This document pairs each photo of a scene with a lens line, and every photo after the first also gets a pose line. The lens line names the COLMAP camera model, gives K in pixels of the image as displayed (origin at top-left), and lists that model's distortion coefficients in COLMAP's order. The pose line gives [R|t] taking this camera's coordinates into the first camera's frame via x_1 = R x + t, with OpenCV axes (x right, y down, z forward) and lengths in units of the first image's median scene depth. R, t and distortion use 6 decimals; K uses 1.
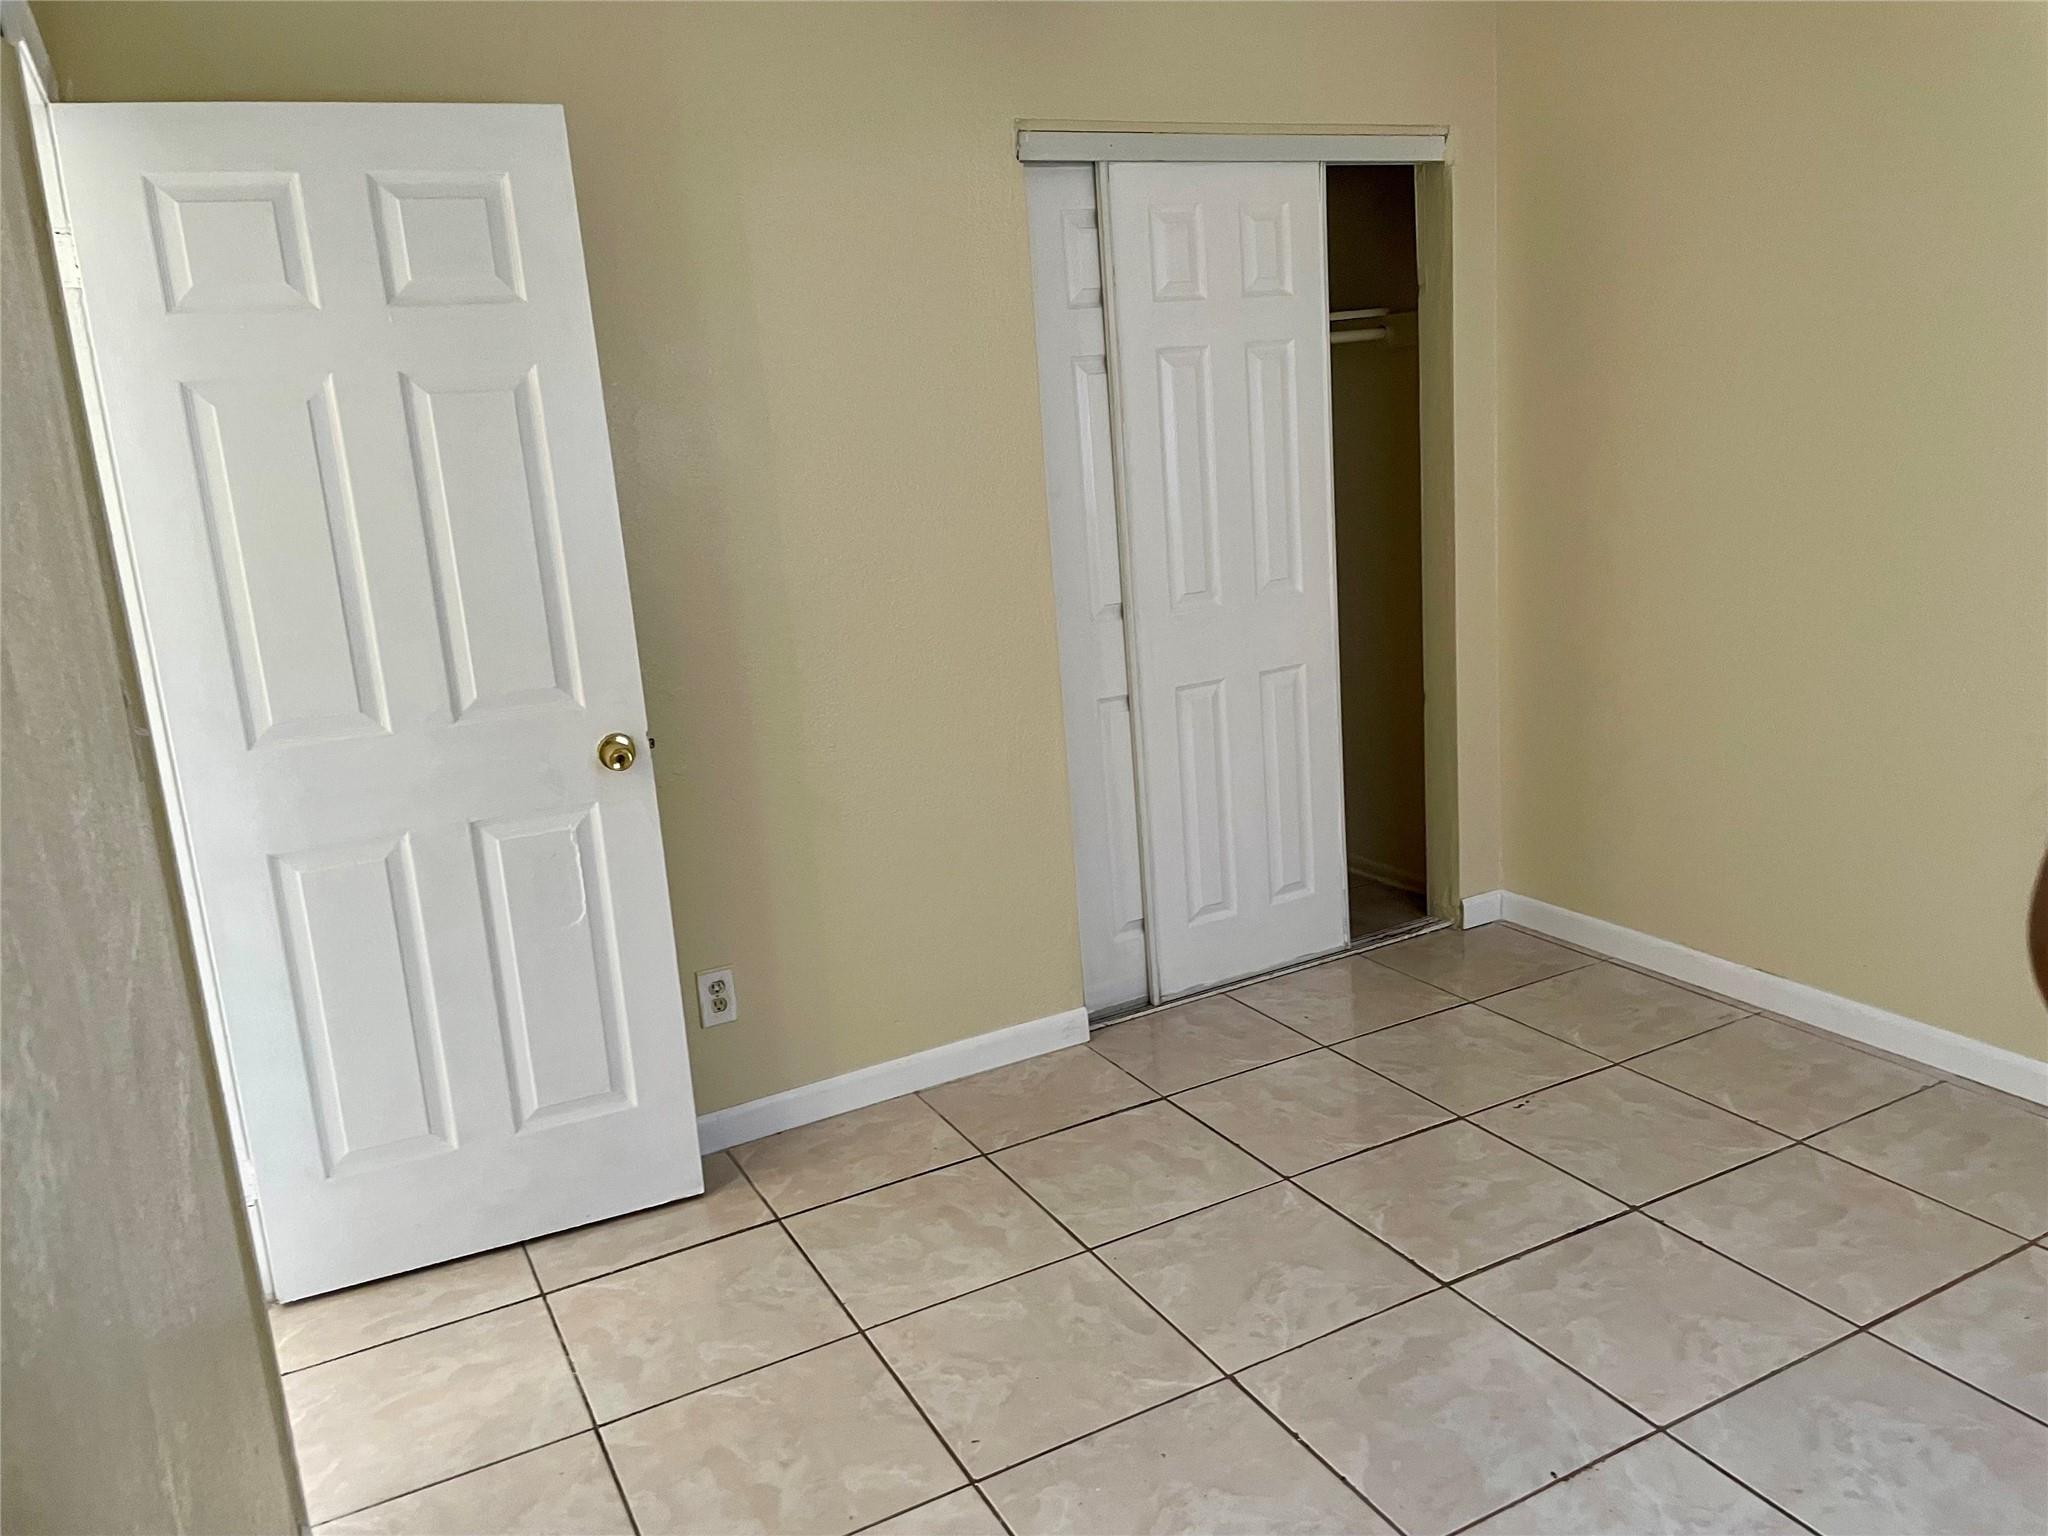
lens RADIAL K [[1546.2, 0, 1025.9], [0, 1546.2, 769.3], [0, 0, 1]] dist [0.024782, -0.001588]
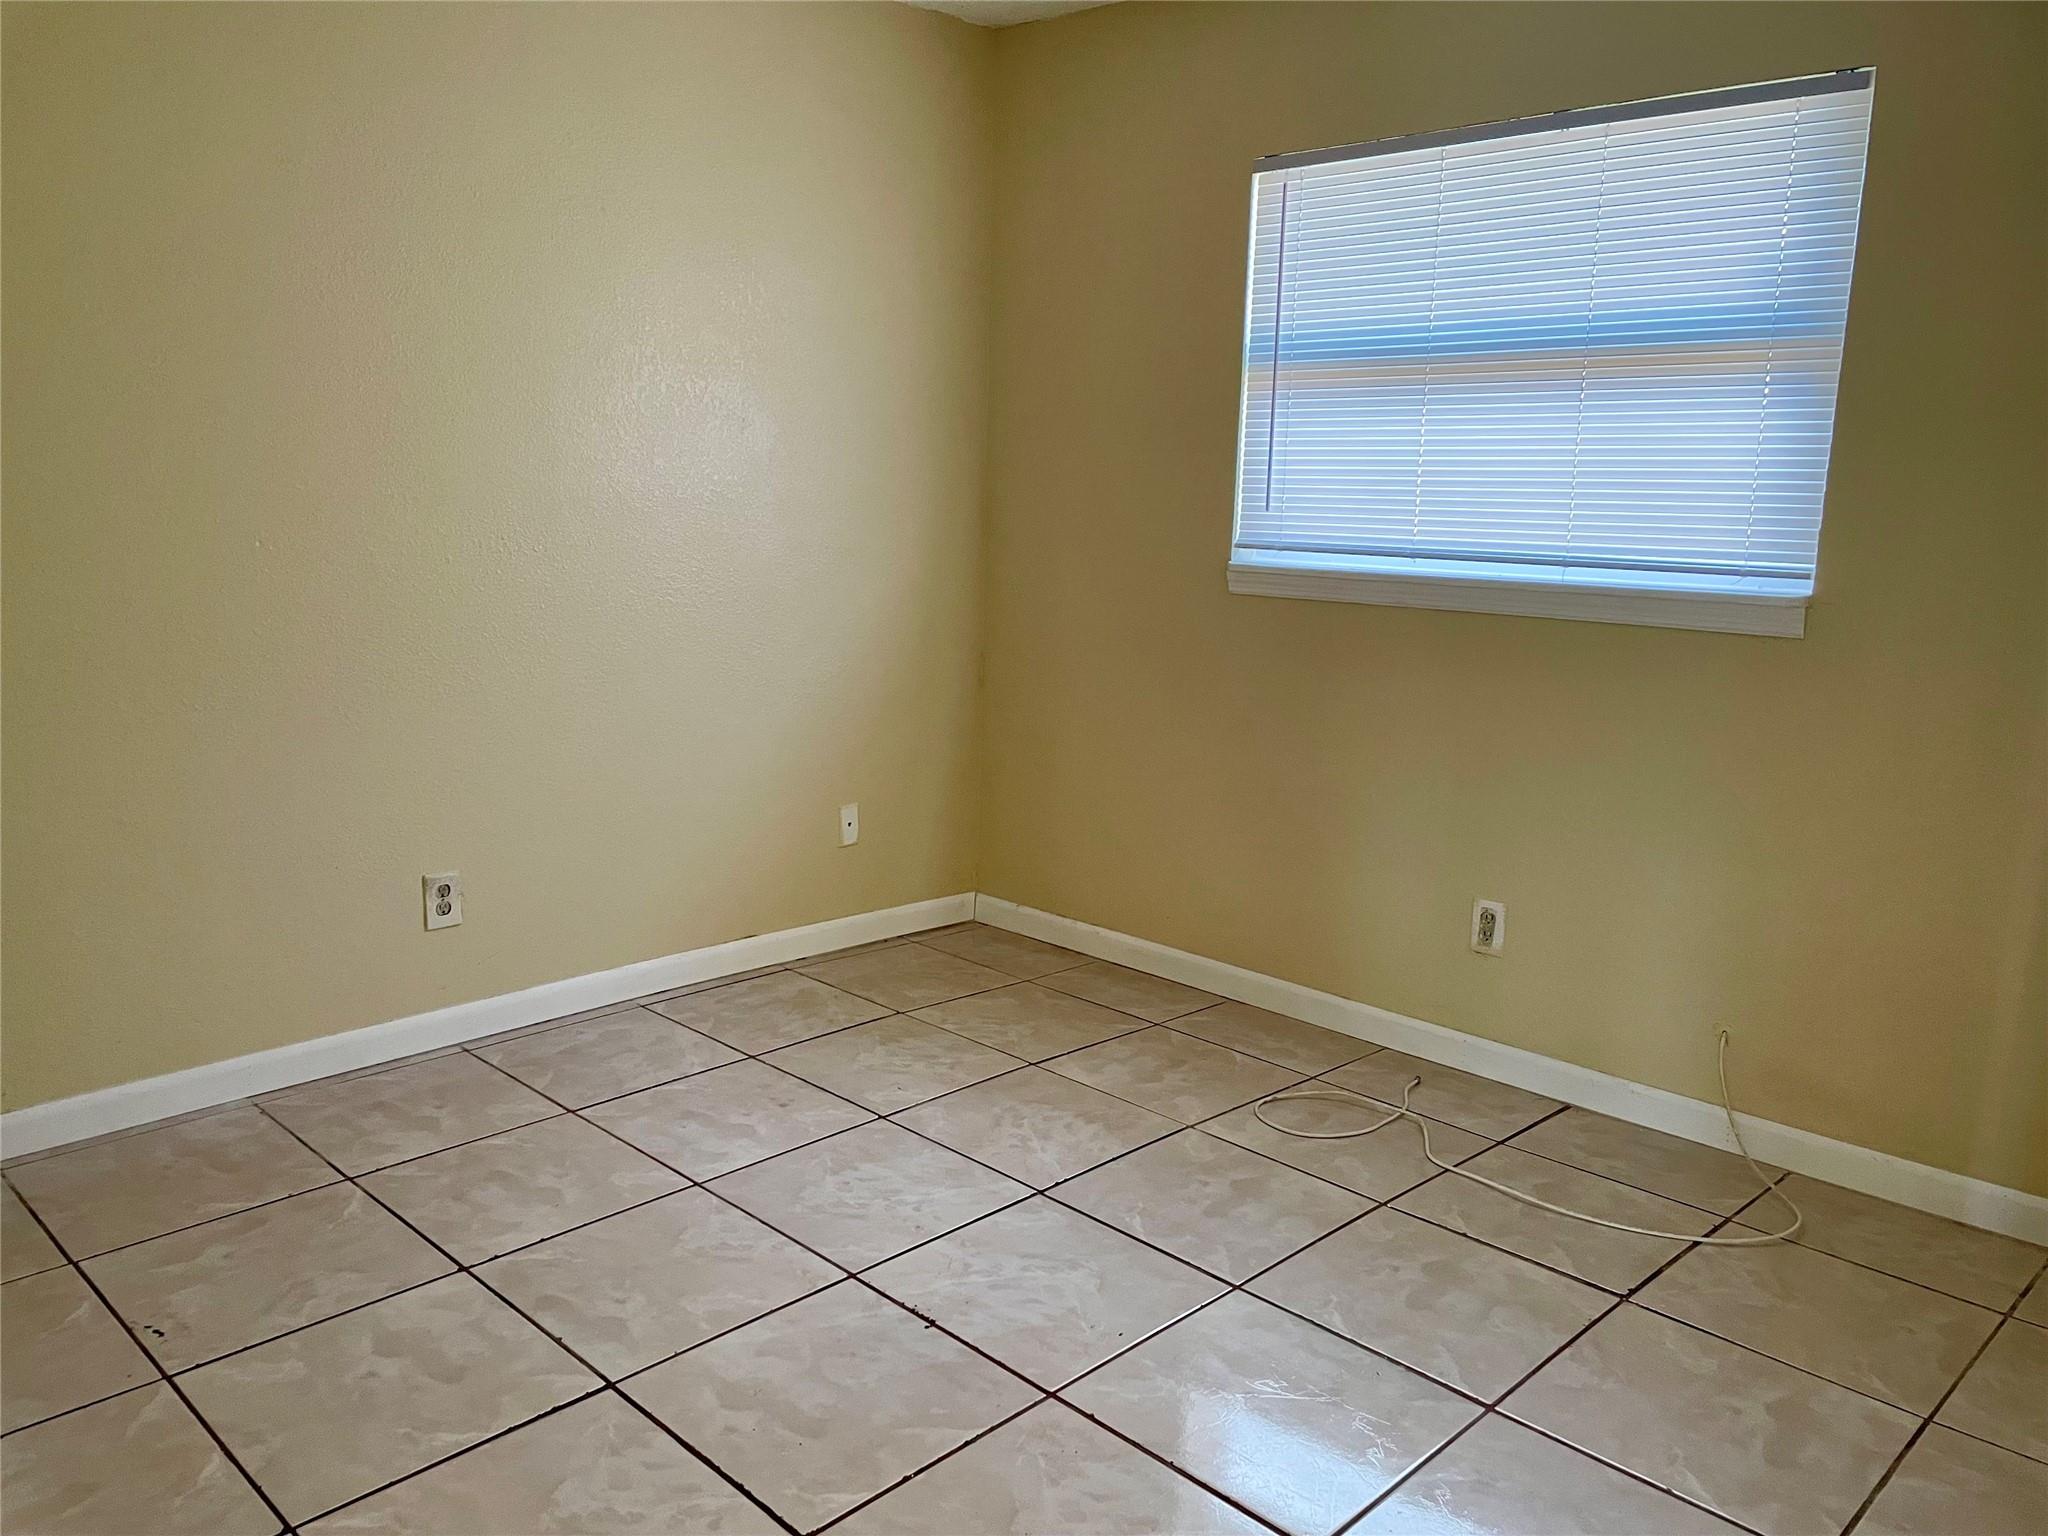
lens RADIAL K [[1546.2, 0, 1023.5], [0, 1546.2, 767.7], [0, 0, 1]] dist [0.024782, -0.001588]
pose [[-0.314466, -0.113638, 0.942442, -0.539440], [0.217922, 0.957651, 0.188187, -0.095182], [-0.923916, 0.264557, -0.276384, 0.909966]]
